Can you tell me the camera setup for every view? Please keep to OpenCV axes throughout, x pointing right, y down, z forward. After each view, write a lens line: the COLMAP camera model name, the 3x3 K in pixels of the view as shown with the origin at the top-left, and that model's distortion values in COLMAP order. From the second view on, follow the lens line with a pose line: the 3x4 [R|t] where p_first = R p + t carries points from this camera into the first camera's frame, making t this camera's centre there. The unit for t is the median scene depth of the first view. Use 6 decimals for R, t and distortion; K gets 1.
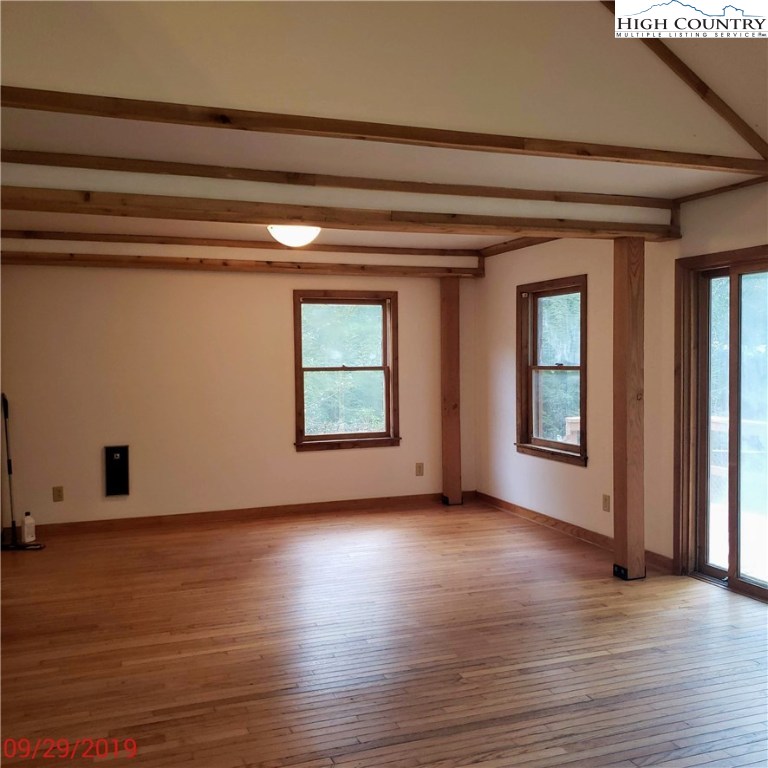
lens RADIAL K [[783.2, 0, 384.0], [0, 783.2, 384.0], [0, 0, 1]] dist [0.134224, -0.347171]
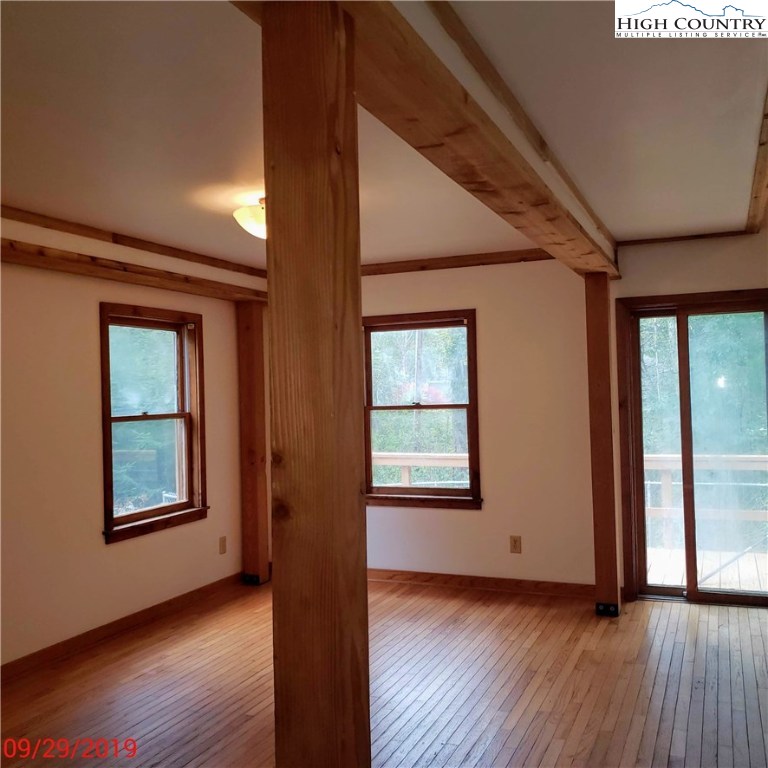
lens RADIAL K [[778.5, 0, 402.1], [0, 778.5, 369.5], [0, 0, 1]] dist [0.150424, -0.380547]
pose [[0.695502, 0.013324, 0.718401, -0.421620], [0.047867, 0.996748, -0.064828, -0.005612], [-0.716928, 0.079476, 0.692602, 0.347436]]
